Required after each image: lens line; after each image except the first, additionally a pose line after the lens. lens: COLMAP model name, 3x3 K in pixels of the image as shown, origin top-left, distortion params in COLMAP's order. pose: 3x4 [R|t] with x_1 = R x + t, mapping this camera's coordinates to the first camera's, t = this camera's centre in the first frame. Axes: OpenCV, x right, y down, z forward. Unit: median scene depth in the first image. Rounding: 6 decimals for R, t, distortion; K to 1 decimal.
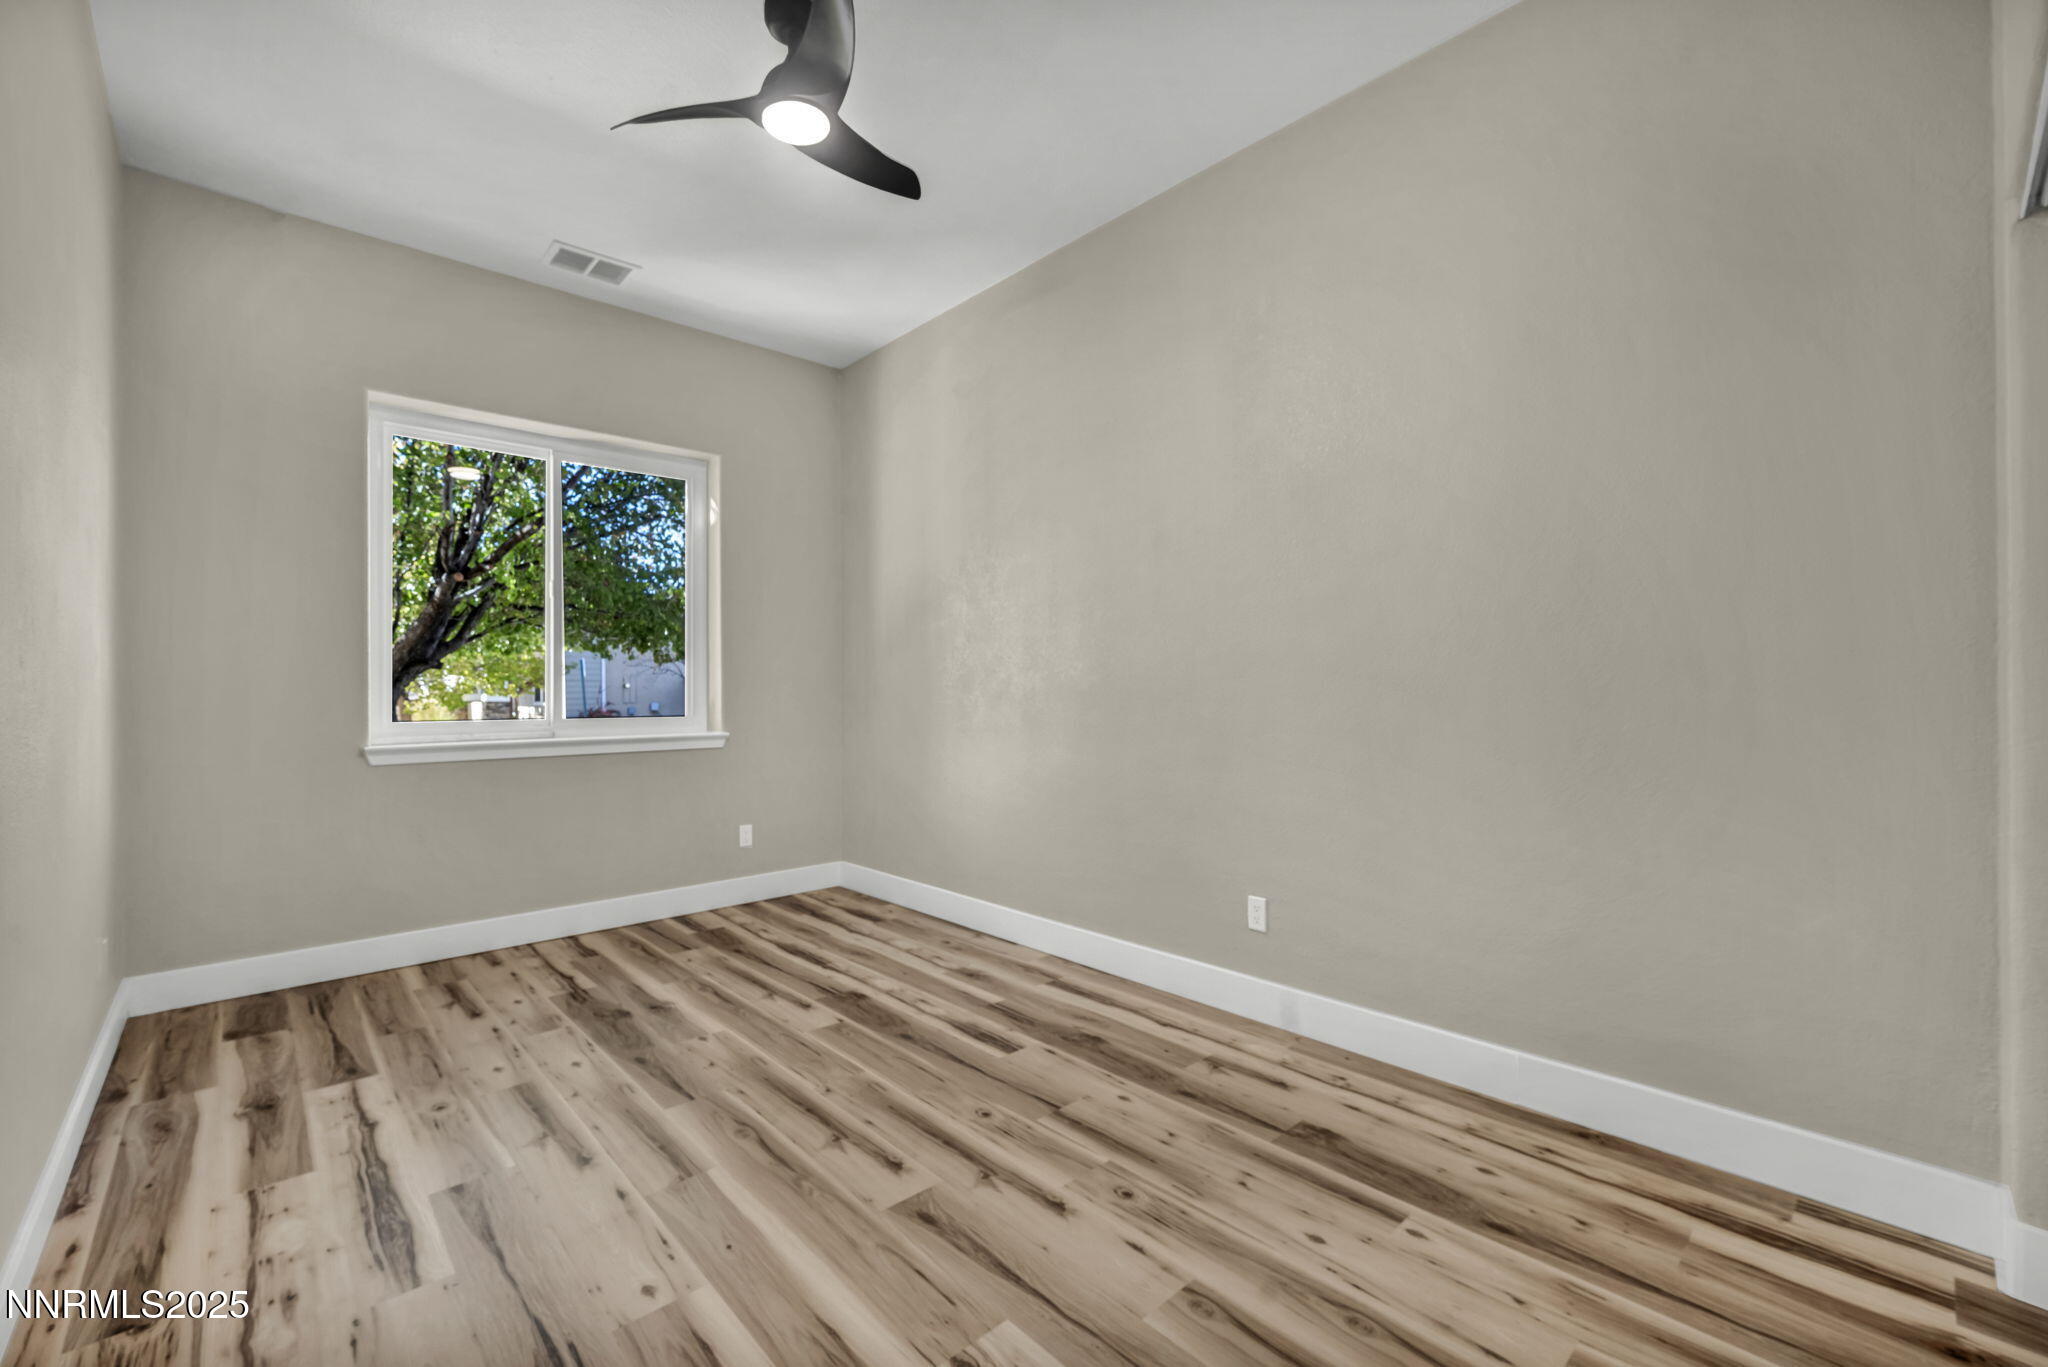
lens RADIAL K [[848.3, 0, 1028.5], [0, 848.3, 689.2], [0, 0, 1]] dist [-0.002590, 0.000480]
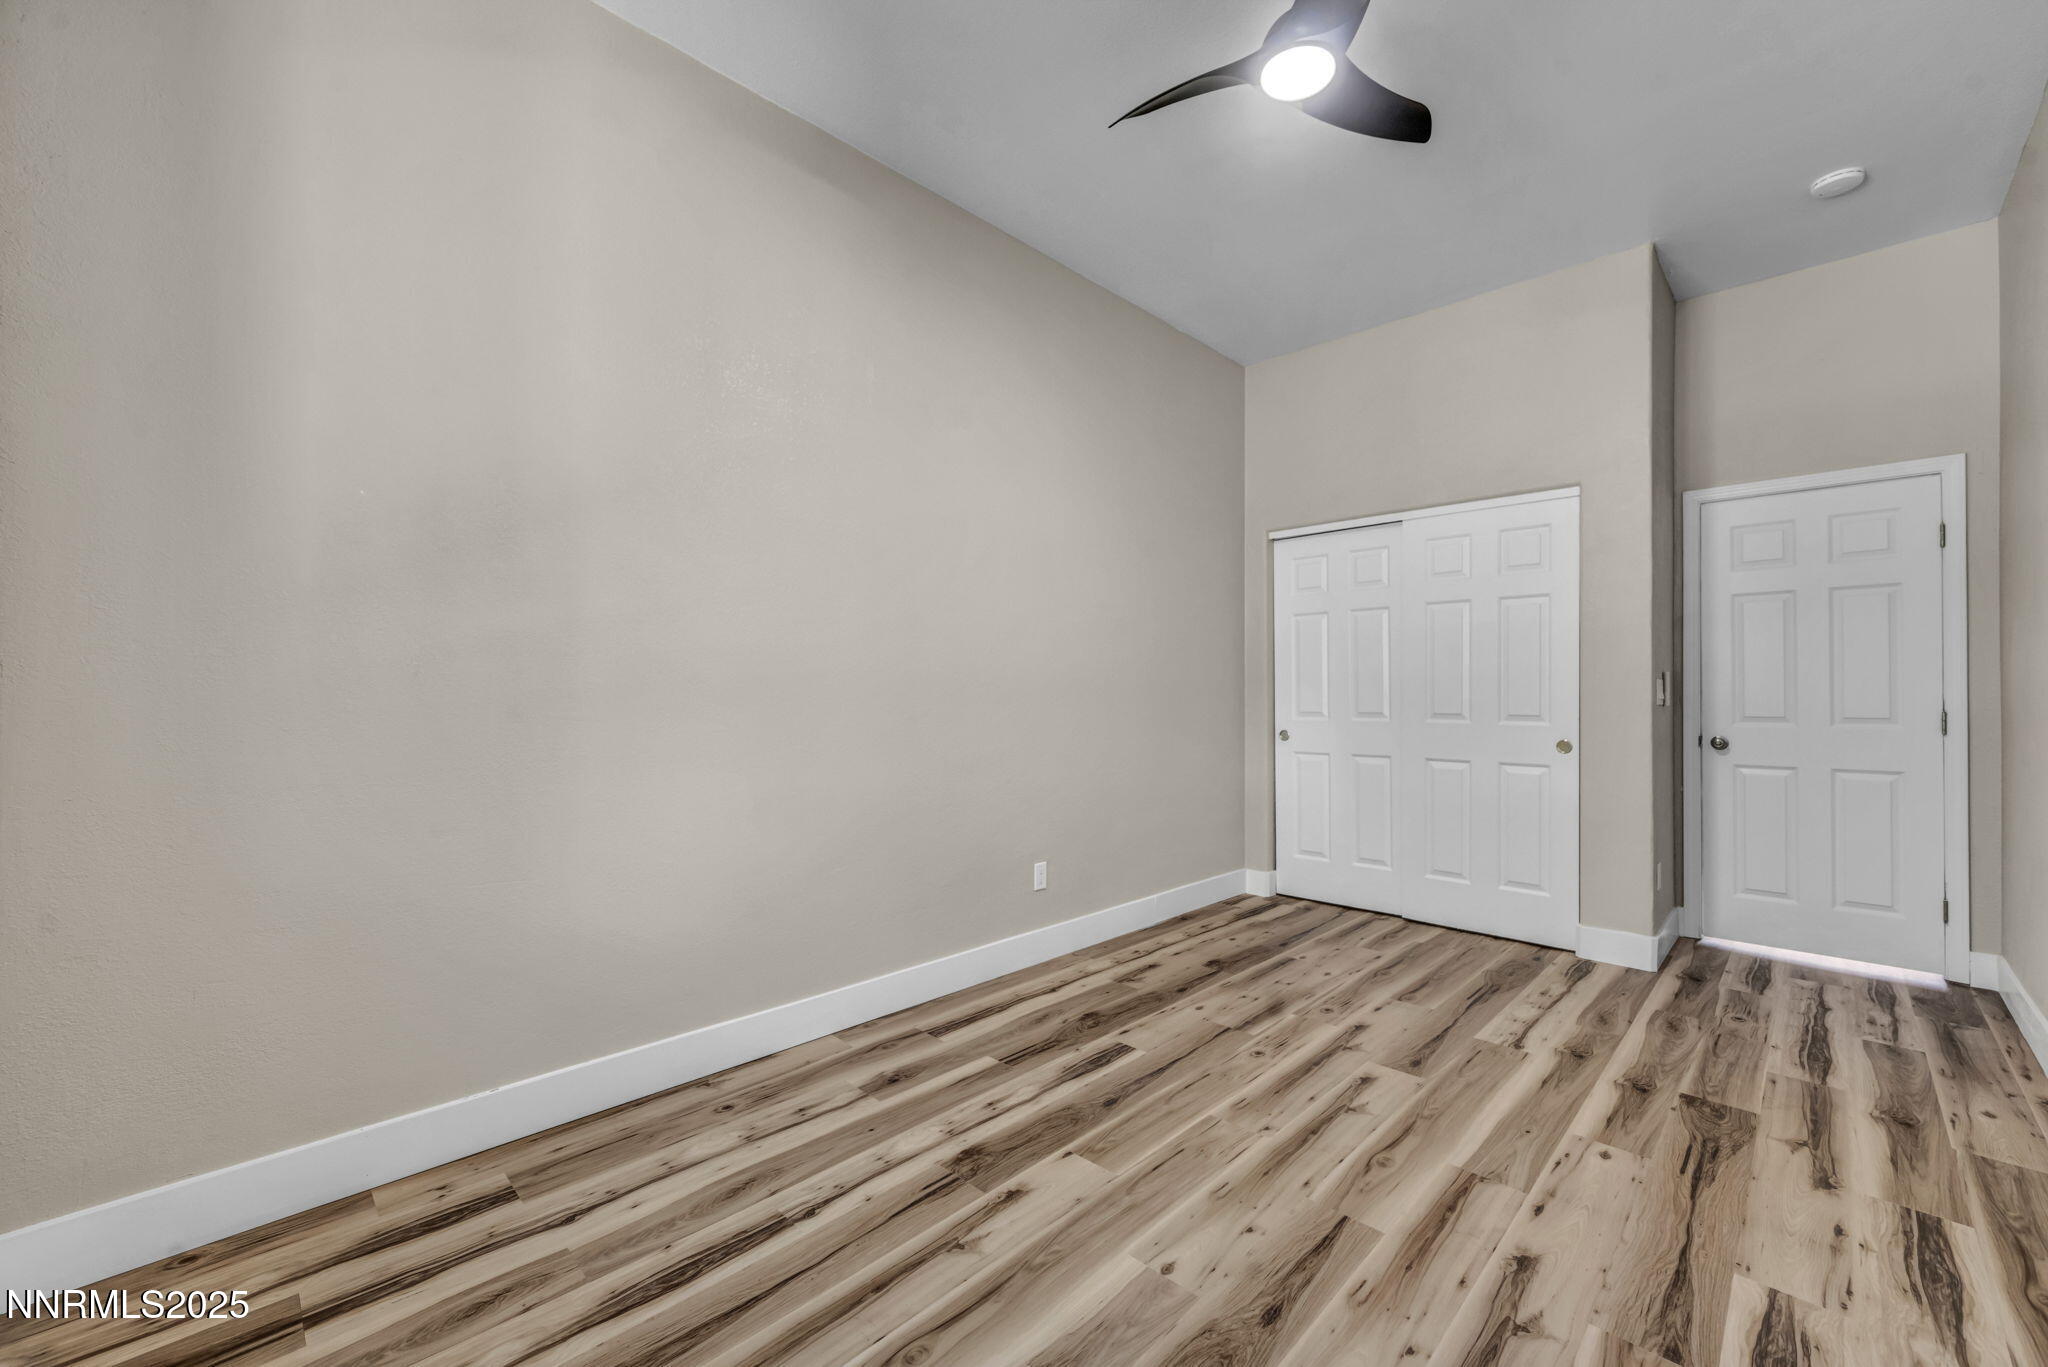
lens RADIAL K [[848.3, 0, 1028.5], [0, 848.3, 689.2], [0, 0, 1]] dist [-0.002590, 0.000480]
pose [[-0.067617, 0.009983, 0.997661, -1.140054], [-0.002351, 0.999946, -0.010165, 0.015872], [-0.997709, -0.003033, -0.067590, 1.334909]]
